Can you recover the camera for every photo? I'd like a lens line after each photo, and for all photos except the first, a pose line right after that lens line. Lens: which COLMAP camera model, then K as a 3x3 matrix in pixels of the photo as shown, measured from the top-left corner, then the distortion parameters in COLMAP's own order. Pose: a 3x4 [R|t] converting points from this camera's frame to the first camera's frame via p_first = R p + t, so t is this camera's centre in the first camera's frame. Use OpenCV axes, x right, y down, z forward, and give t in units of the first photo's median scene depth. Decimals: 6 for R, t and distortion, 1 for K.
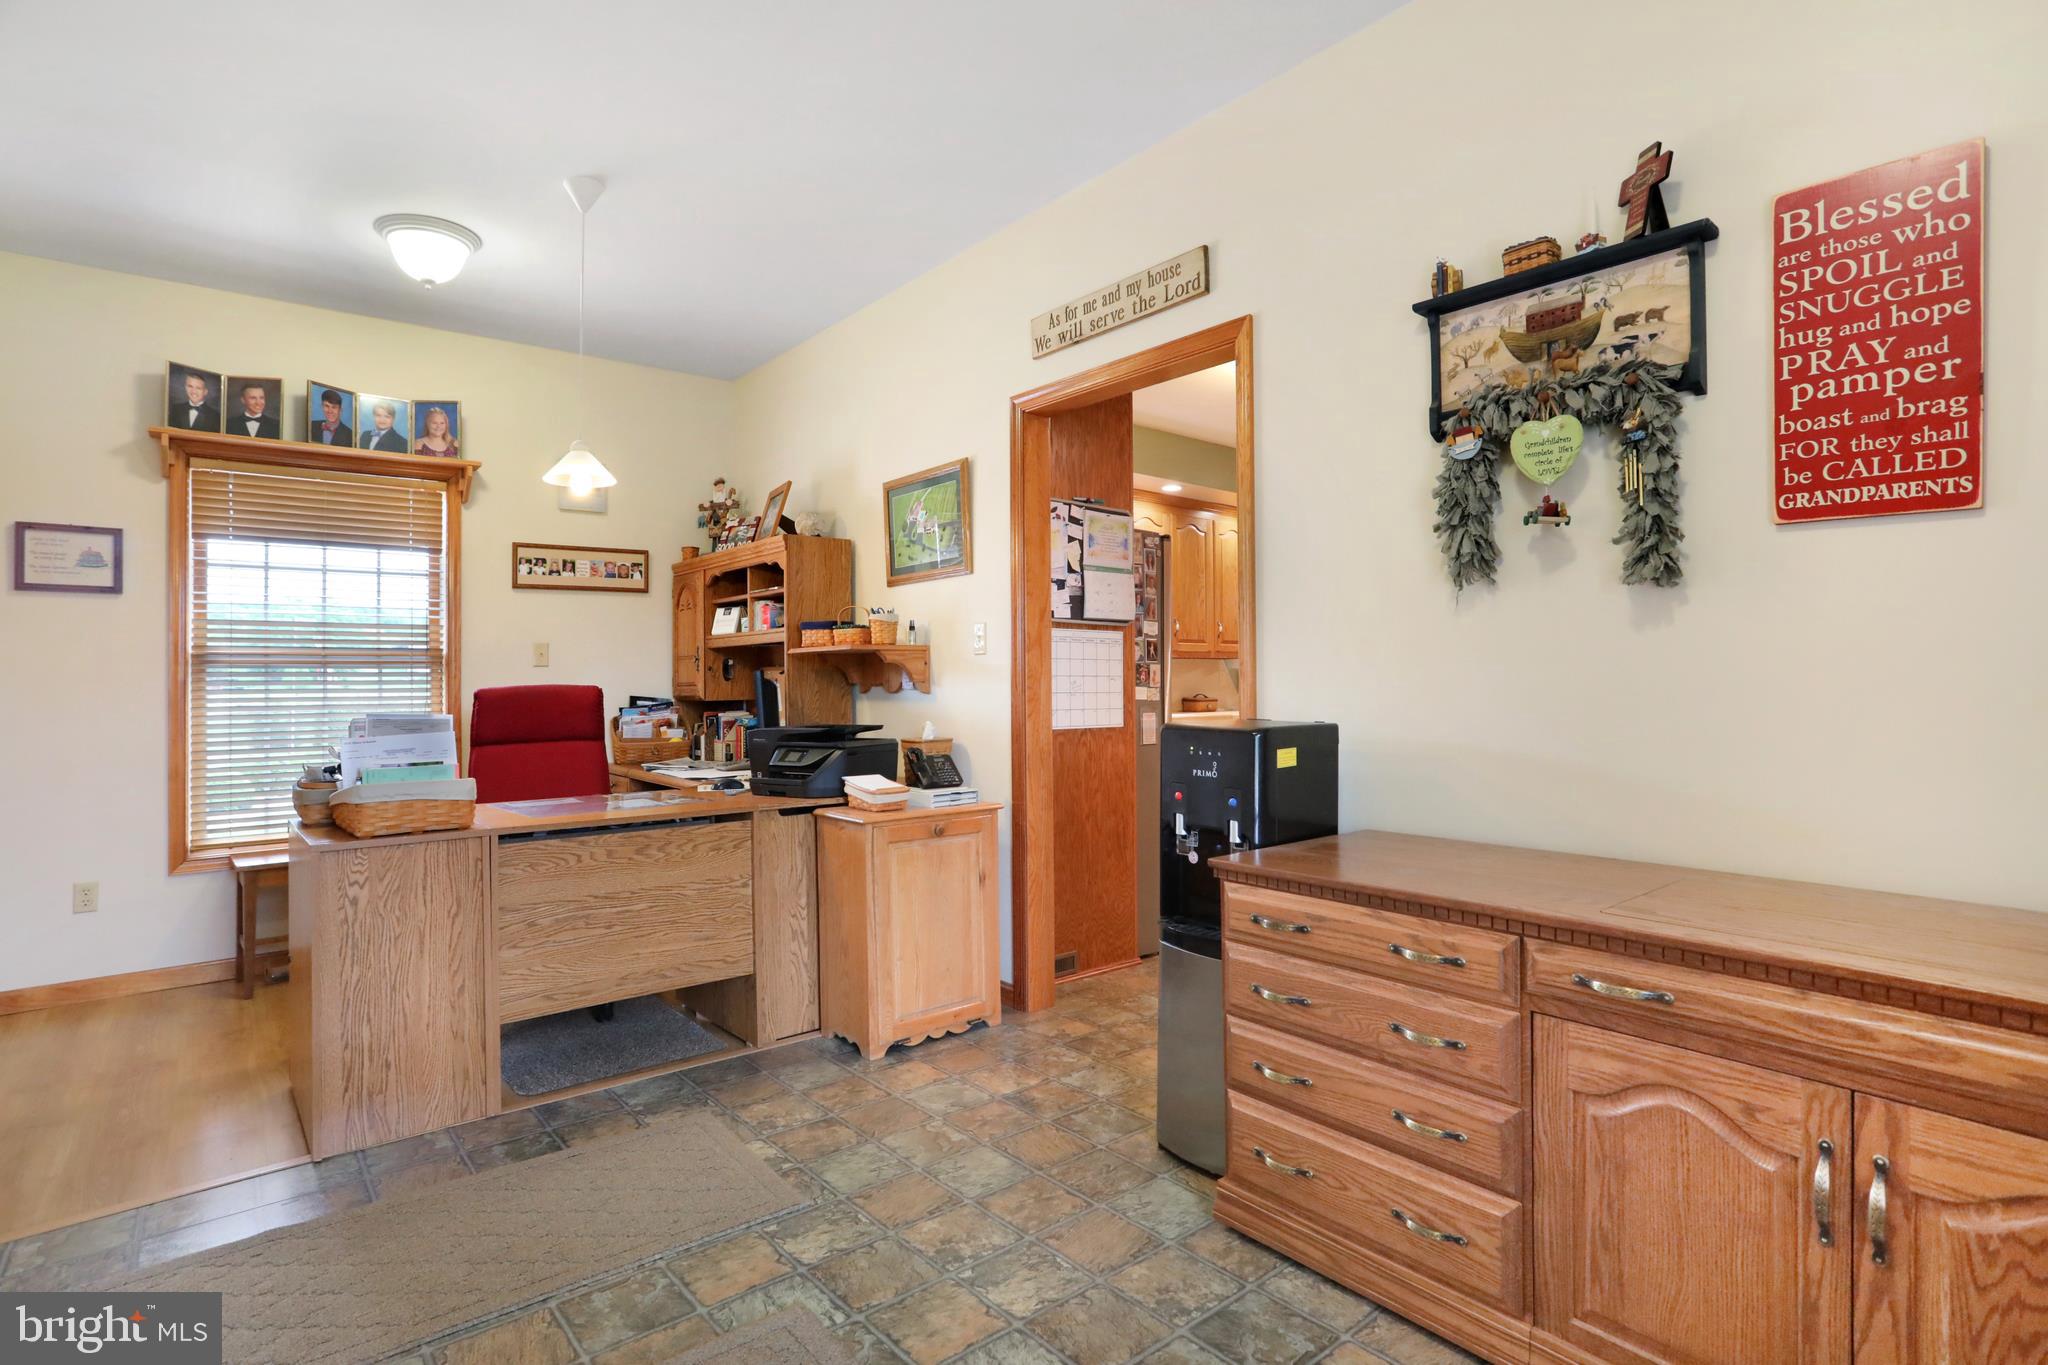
lens RADIAL K [[1011.9, 0, 1012.9], [0, 1011.9, 694.5], [0, 0, 1]] dist [-0.074654, 0.035012]
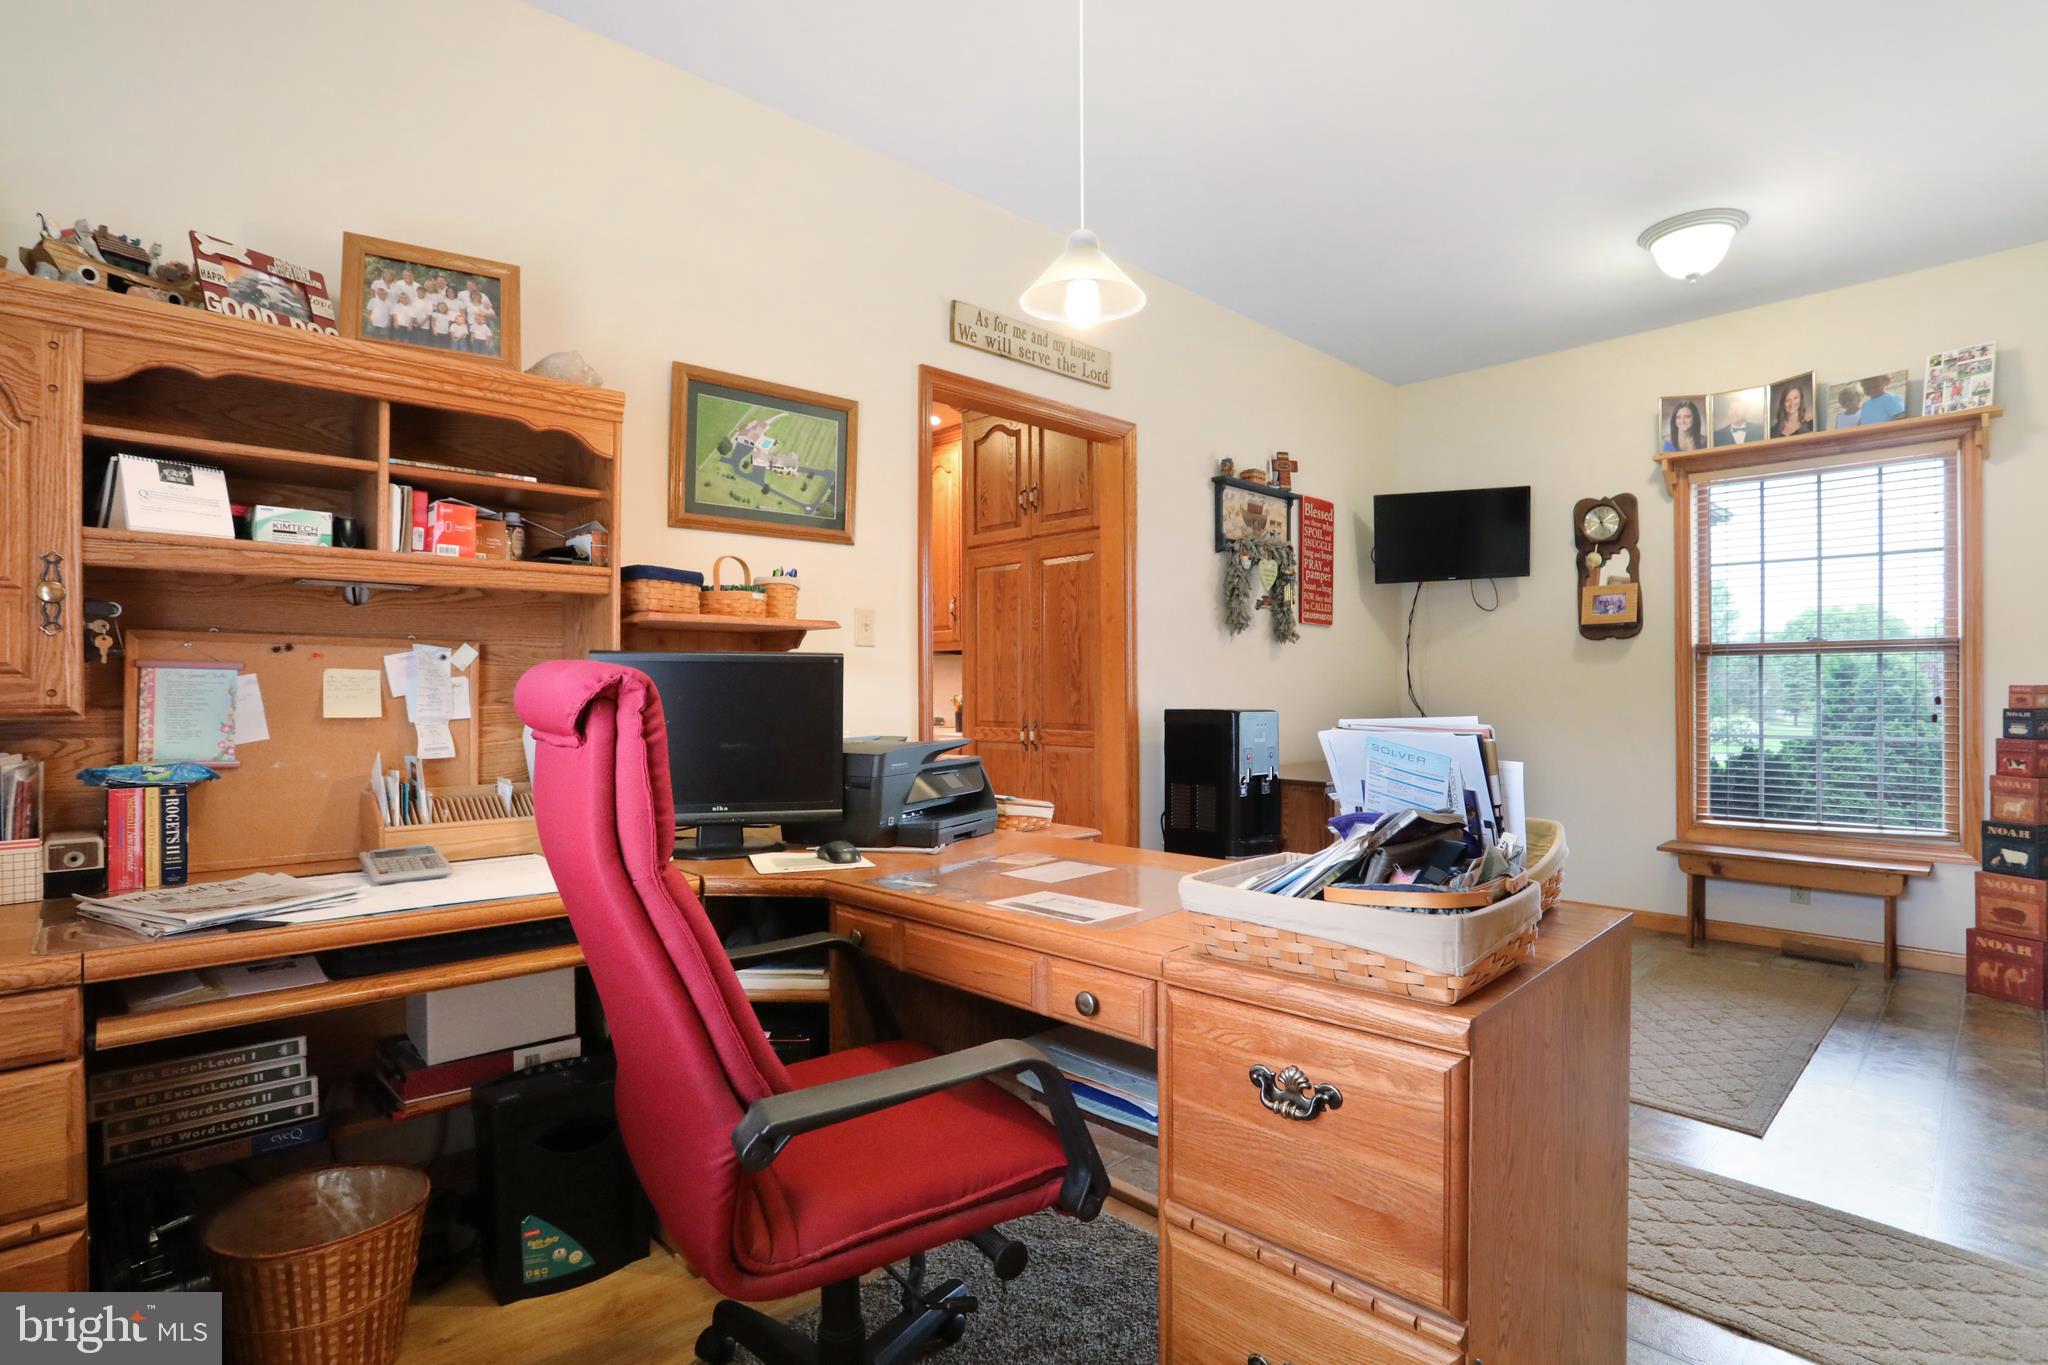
lens RADIAL K [[1011.9, 0, 1012.9], [0, 1011.9, 694.5], [0, 0, 1]] dist [-0.074654, 0.035012]
pose [[-0.072328, 0.001841, 0.997379, -0.988200], [0.012802, 0.999918, -0.000917, 0.002795], [-0.997299, 0.012702, -0.072346, 1.078161]]
